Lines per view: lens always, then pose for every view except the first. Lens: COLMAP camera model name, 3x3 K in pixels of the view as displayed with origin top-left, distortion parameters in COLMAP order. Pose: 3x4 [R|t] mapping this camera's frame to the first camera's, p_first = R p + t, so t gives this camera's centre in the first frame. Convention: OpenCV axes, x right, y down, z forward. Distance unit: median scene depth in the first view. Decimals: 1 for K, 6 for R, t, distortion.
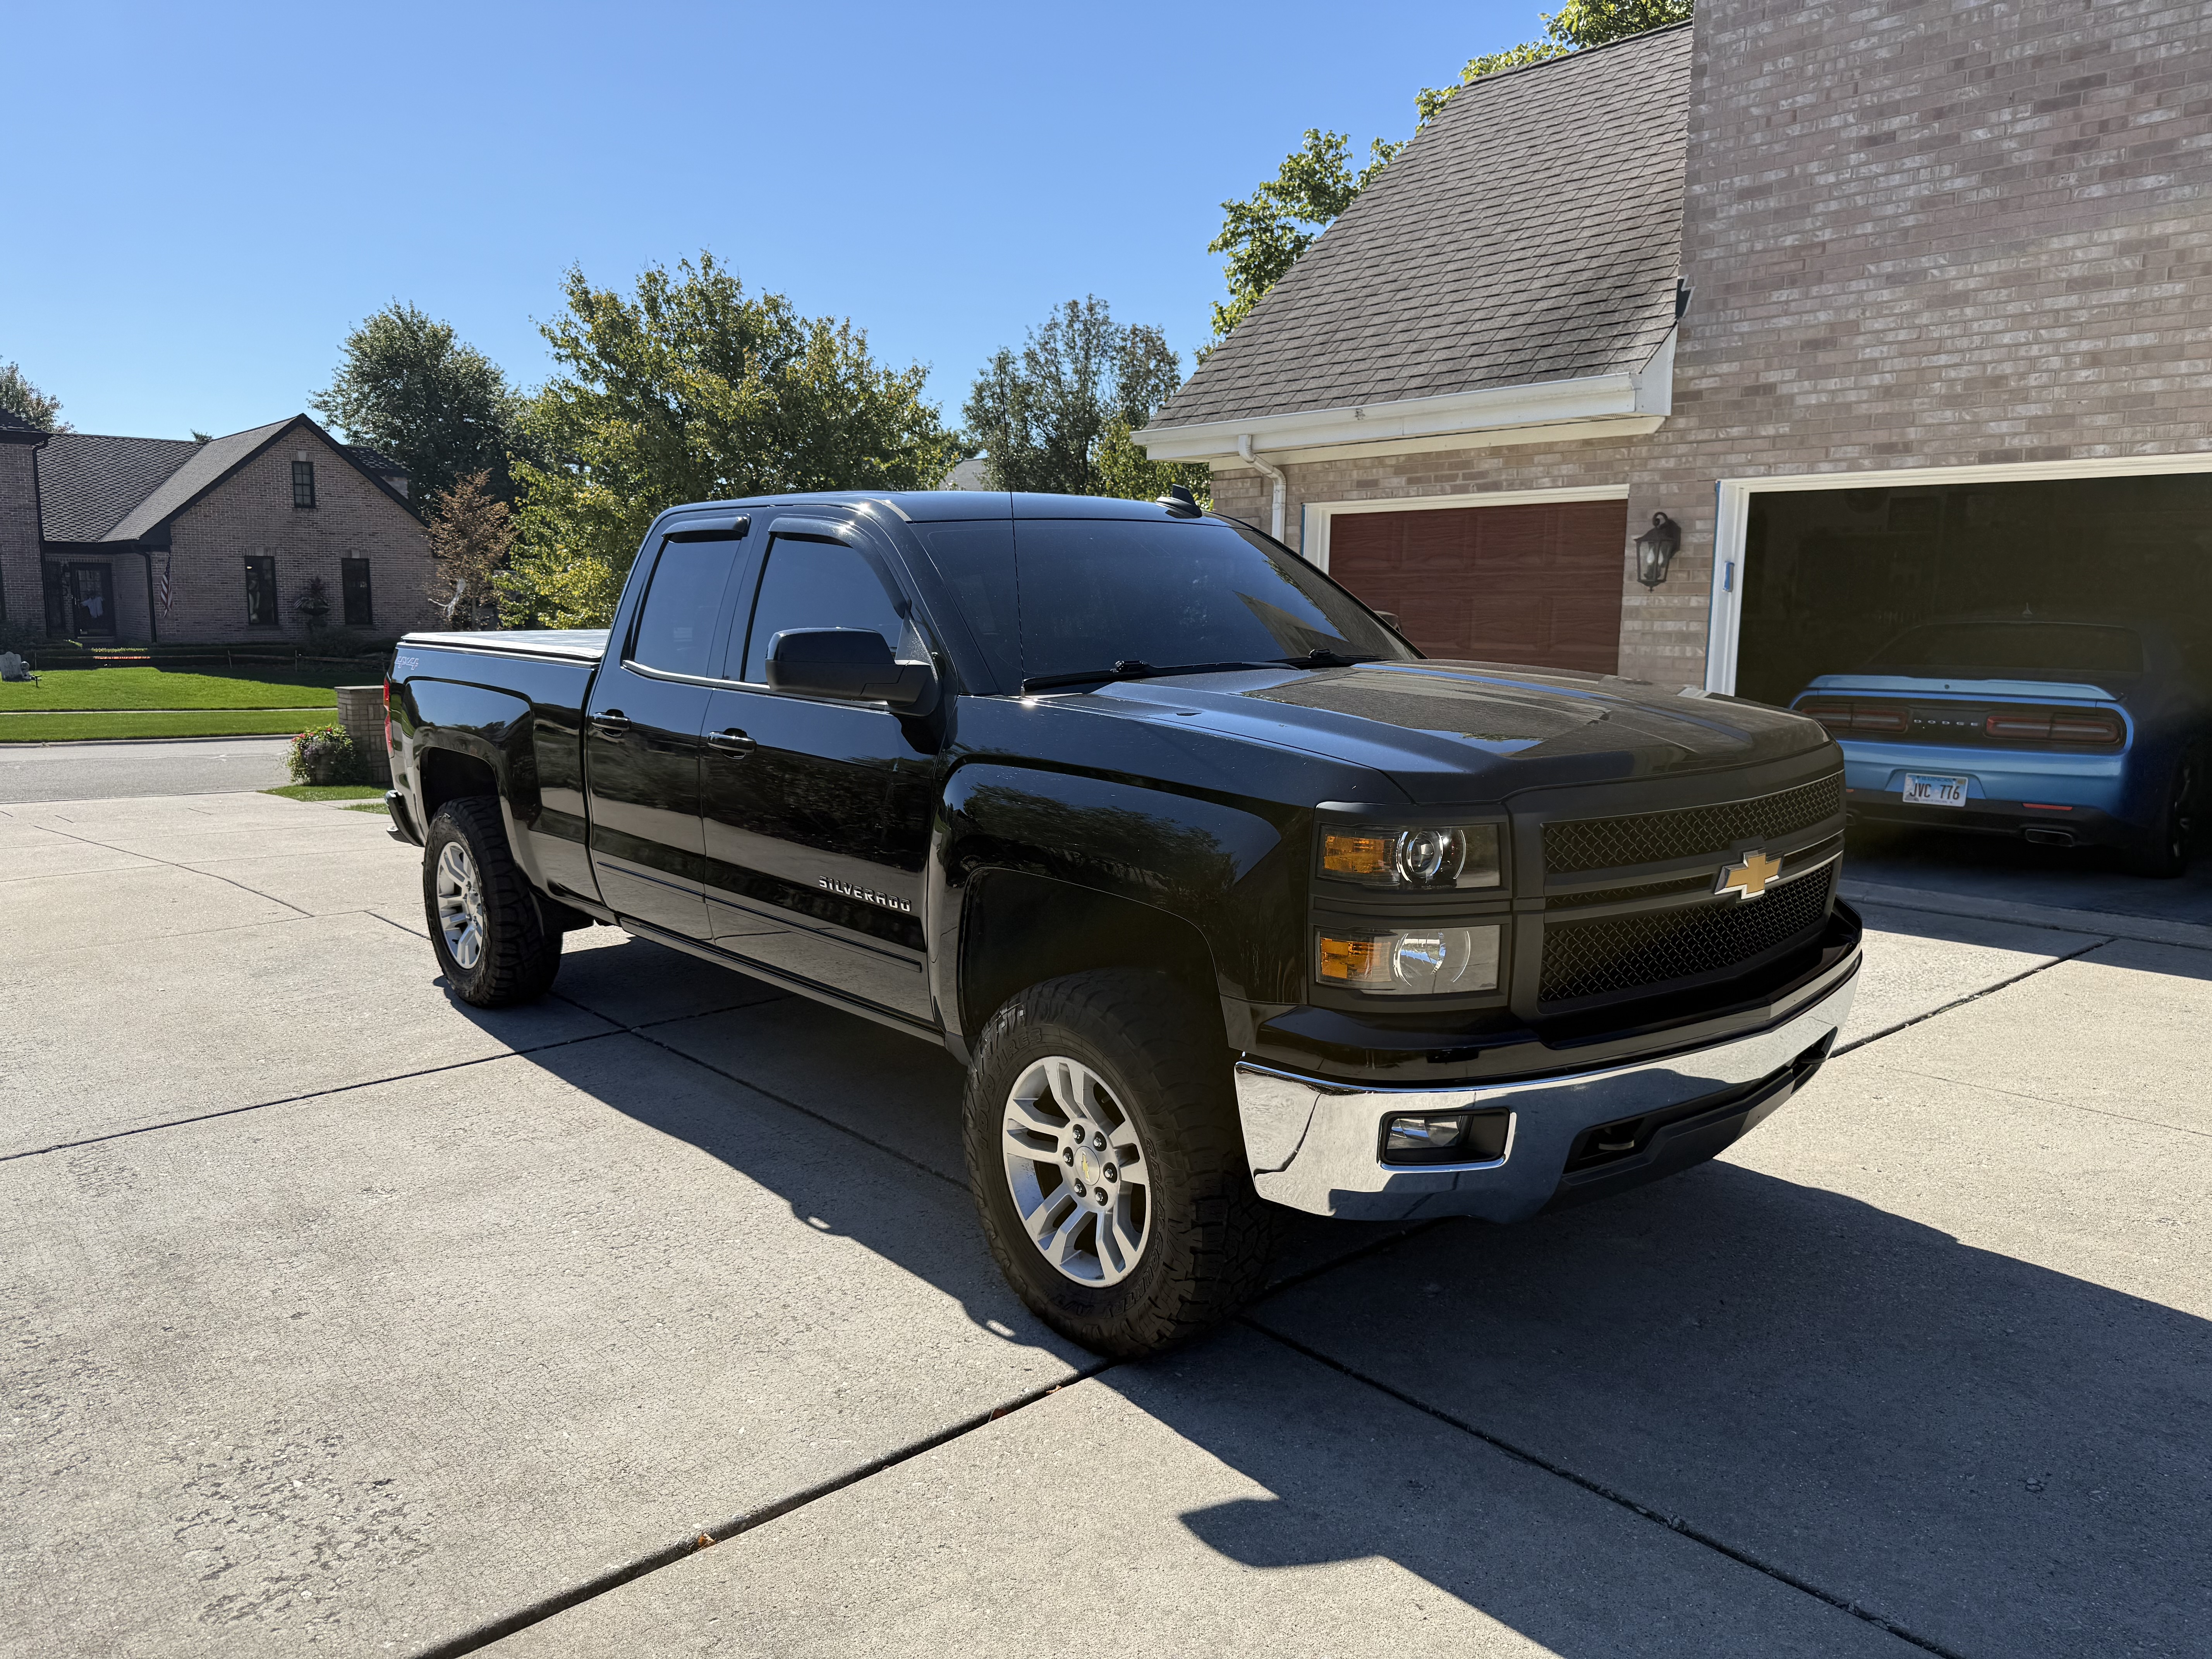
lens RADIAL K [[1598.1, 0, 1102.3], [0, 1598.1, 897.2], [0, 0, 1]] dist [0.050108, -0.060042]
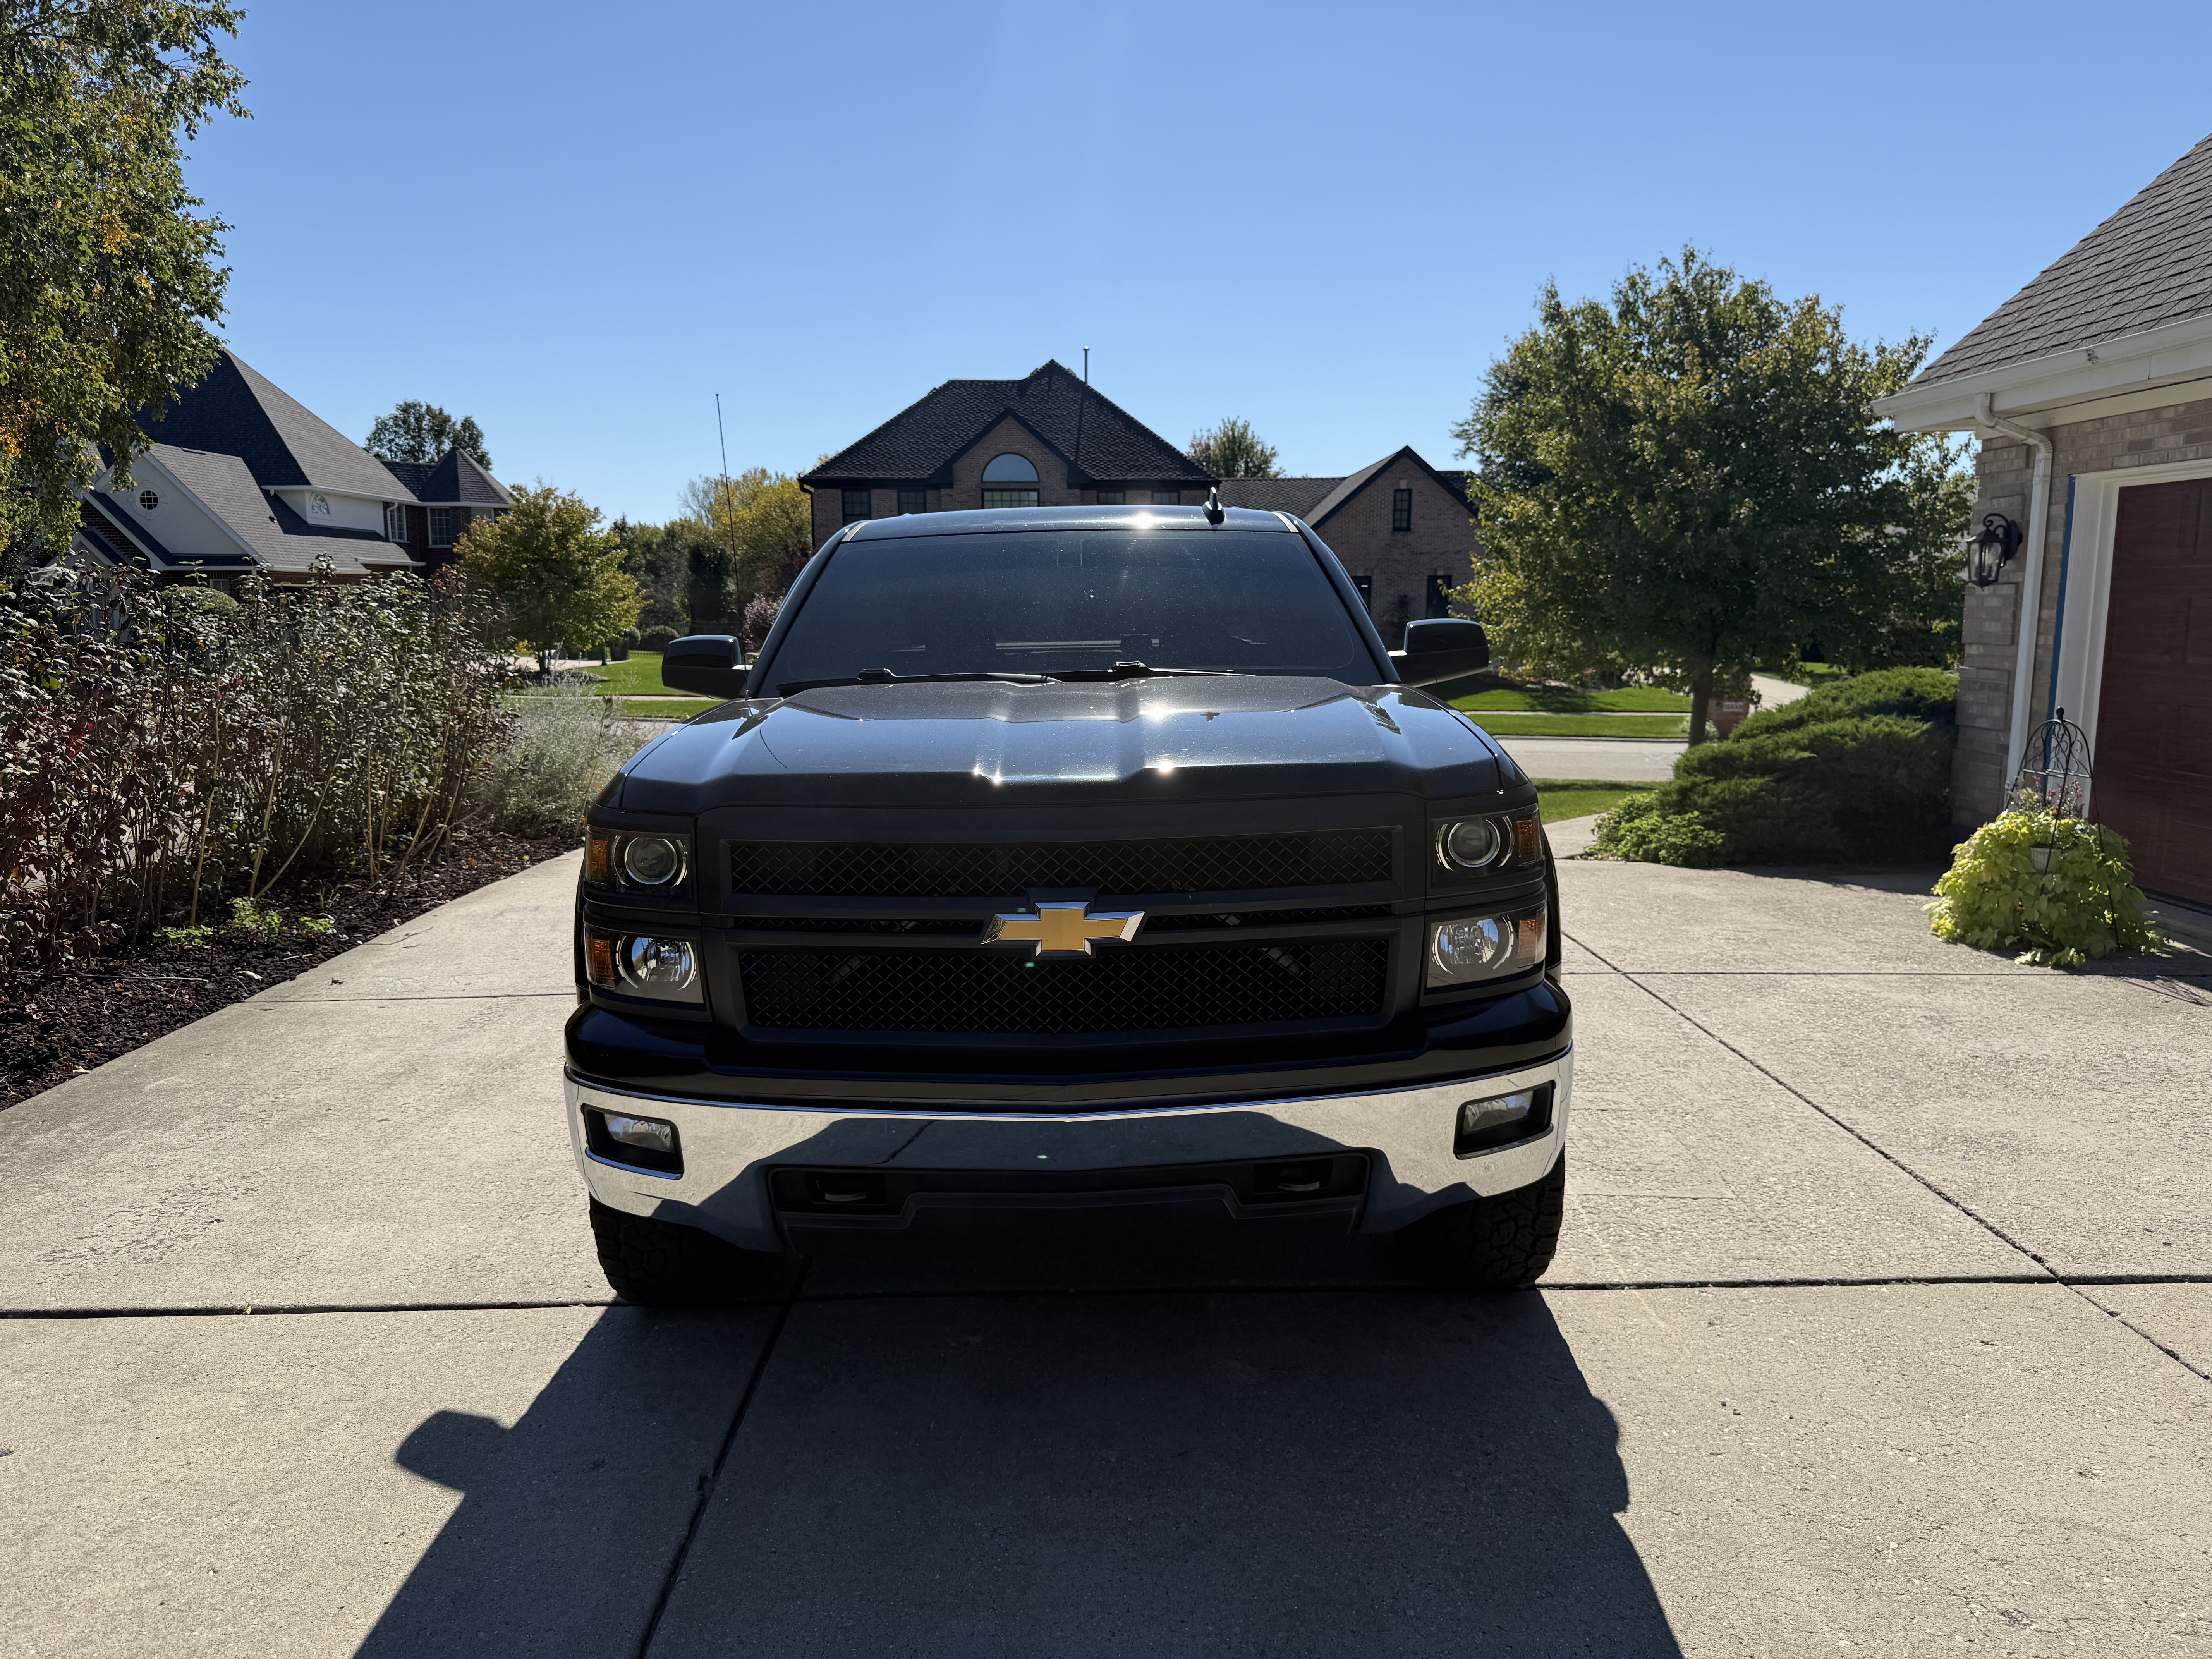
lens RADIAL K [[1600.9, 0, 1008.7], [0, 1600.9, 833.7], [0, 0, 1]] dist [0.078480, -0.108228]
pose [[0.731664, 0.082978, -0.676596, 0.292051], [-0.113740, 0.993510, -0.001152, -0.017733], [0.672109, 0.077799, 0.736354, 0.105579]]
